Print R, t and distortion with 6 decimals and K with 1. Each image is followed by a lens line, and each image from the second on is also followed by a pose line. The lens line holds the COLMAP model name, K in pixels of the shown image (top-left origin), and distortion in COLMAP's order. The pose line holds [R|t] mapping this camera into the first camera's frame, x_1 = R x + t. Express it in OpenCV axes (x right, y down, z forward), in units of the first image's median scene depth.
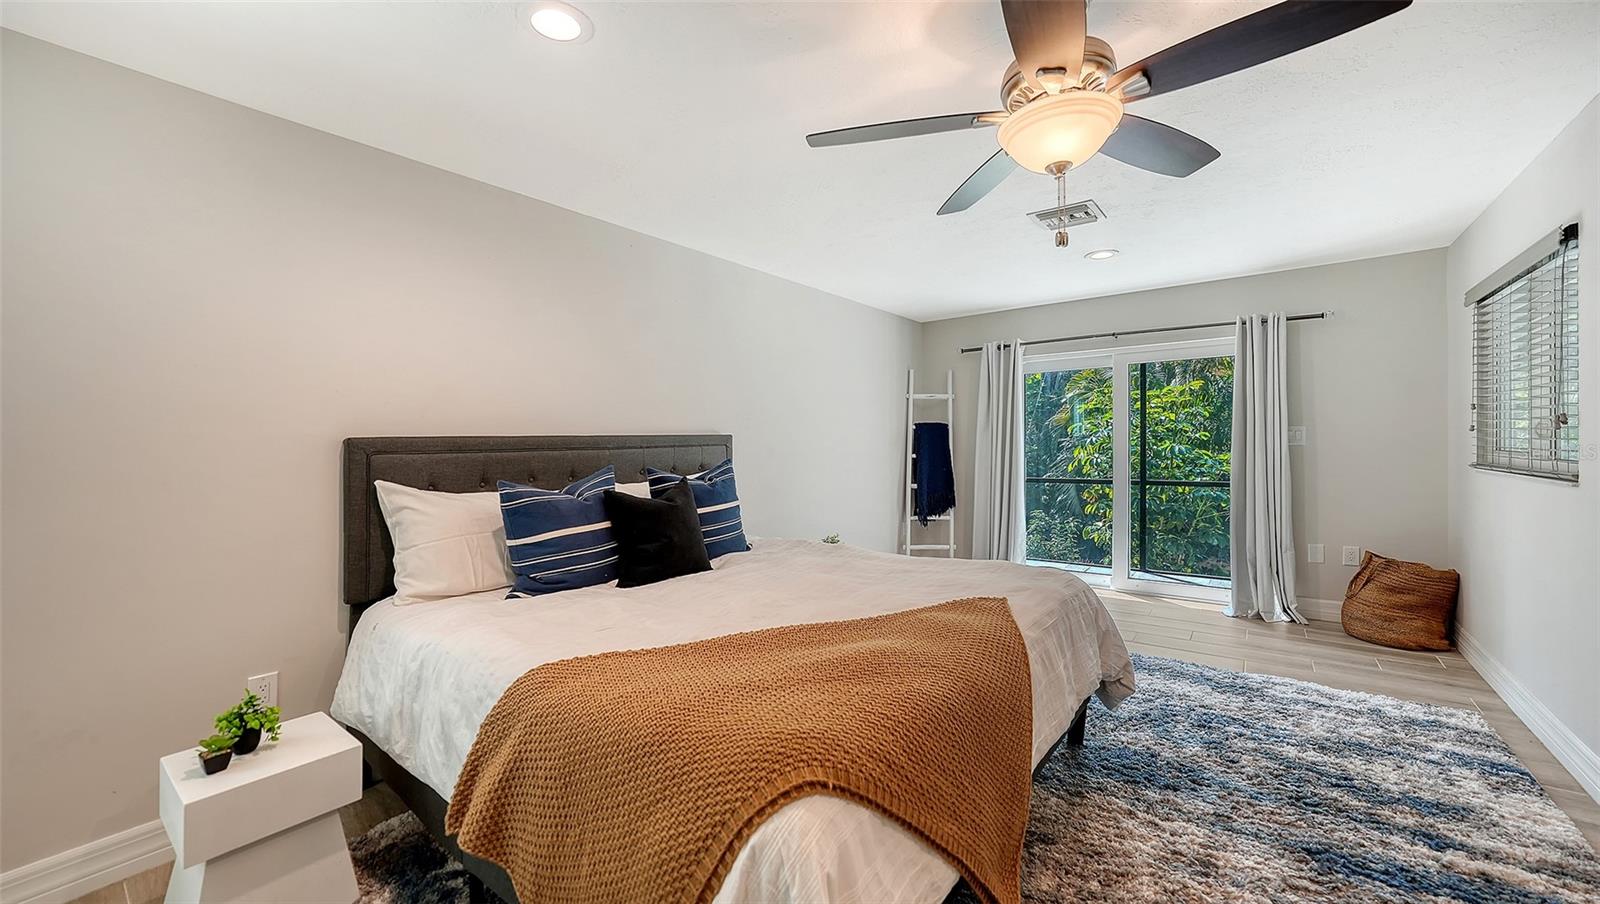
lens RADIAL K [[611.2, 0, 803.6], [0, 611.2, 427.9], [0, 0, 1]] dist [-0.008197, 0.000069]
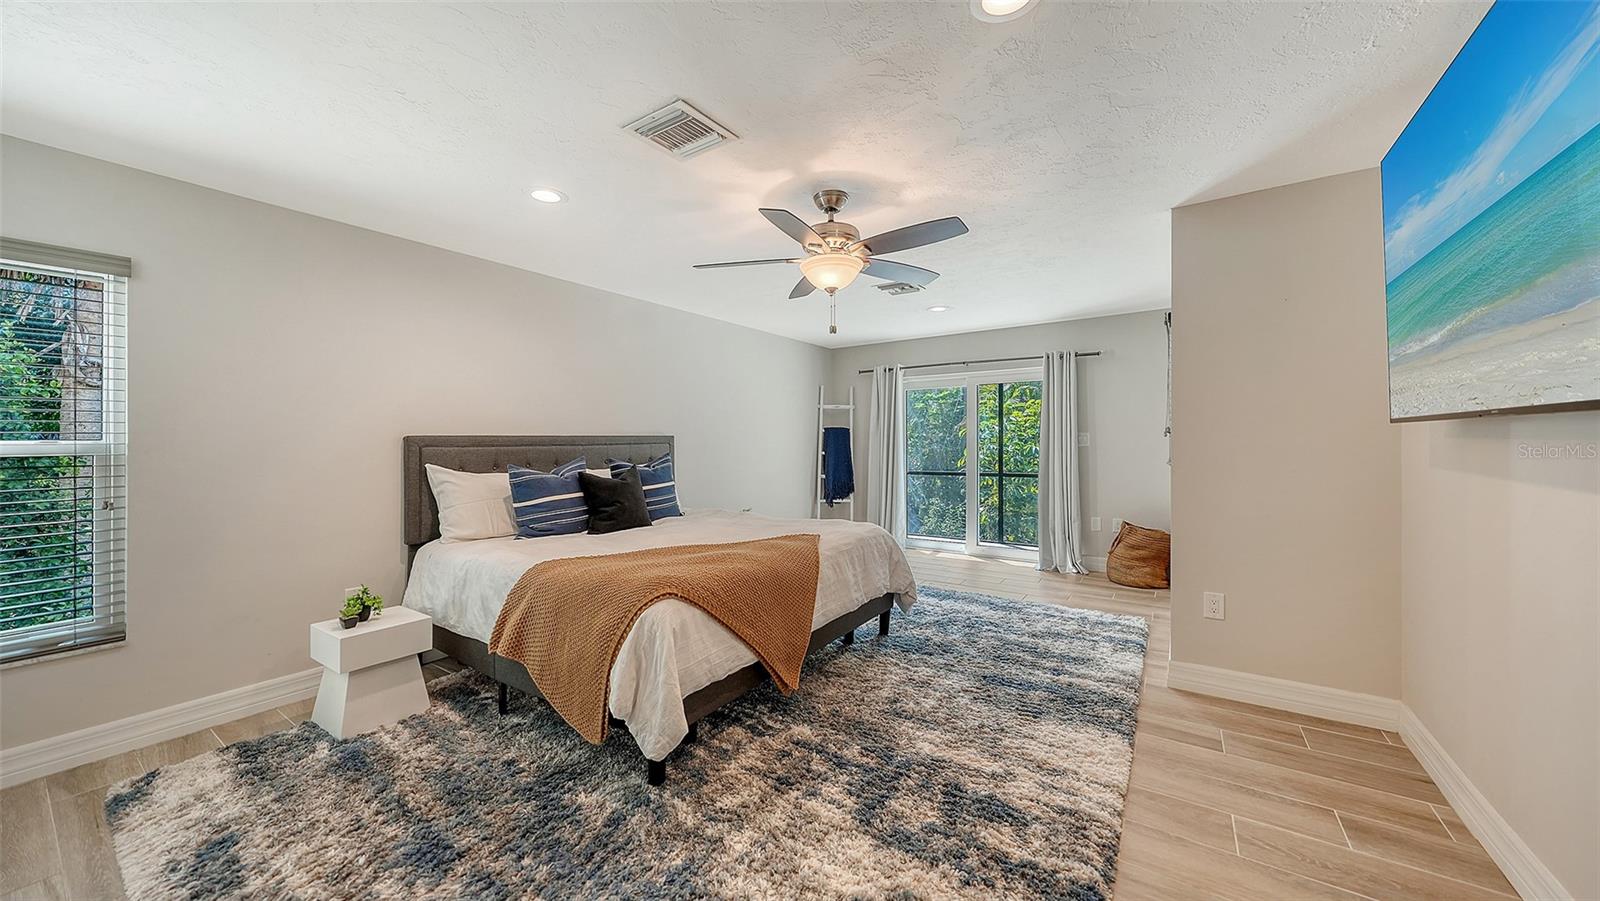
lens RADIAL K [[565.3, 0, 788.8], [0, 565.3, 440.9], [0, 0, 1]] dist [-0.001863, -0.000230]
pose [[0.999355, 0.007287, 0.035156, 0.148217], [-0.008015, 0.999755, 0.020621, -0.007548], [-0.034998, -0.020889, 0.999169, -0.426346]]
